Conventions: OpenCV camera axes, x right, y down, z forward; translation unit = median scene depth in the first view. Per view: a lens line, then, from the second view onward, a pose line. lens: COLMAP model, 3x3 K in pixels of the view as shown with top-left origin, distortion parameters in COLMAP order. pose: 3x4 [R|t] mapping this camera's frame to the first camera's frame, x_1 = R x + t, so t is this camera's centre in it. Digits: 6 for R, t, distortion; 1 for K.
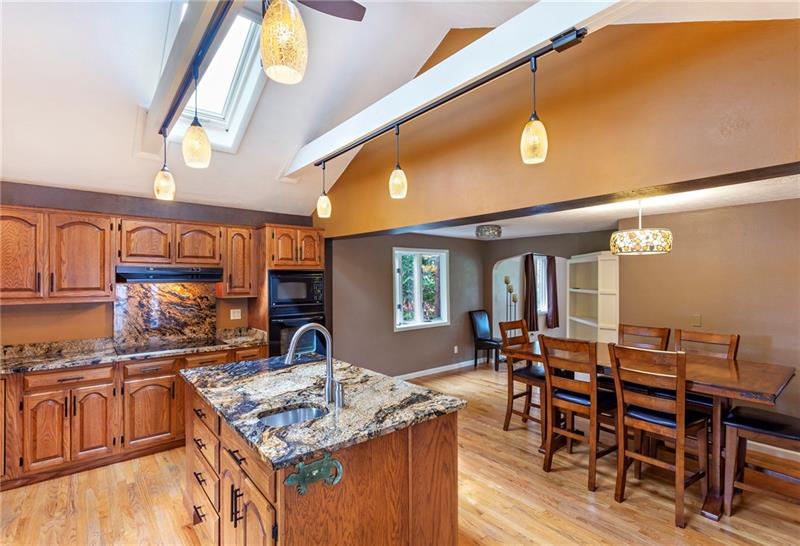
lens RADIAL K [[388.0, 0, 377.2], [0, 388.0, 286.2], [0, 0, 1]] dist [0.002056, 0.000835]
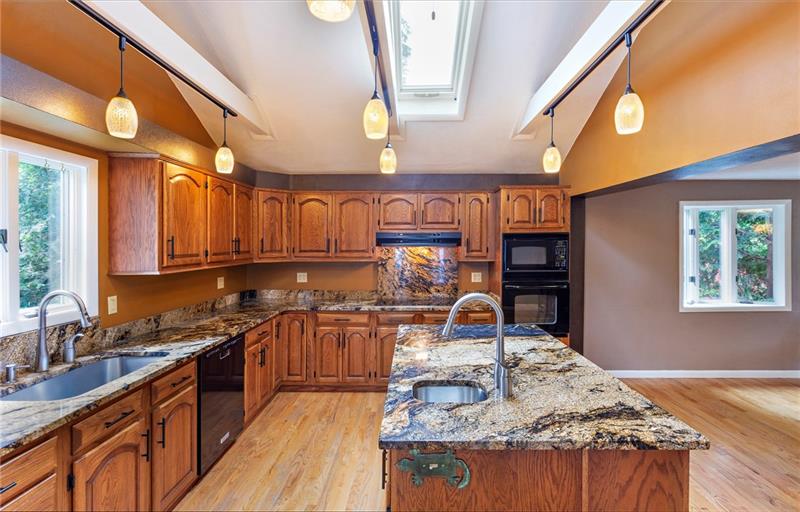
lens RADIAL K [[371.4, 0, 397.1], [0, 371.4, 254.5], [0, 0, 1]] dist [-0.000522, 0.000751]
pose [[0.773091, 0.017706, -0.634048, 0.132572], [-0.010543, 0.999831, 0.015066, -0.001313], [0.634207, -0.004963, 0.773147, 0.141254]]
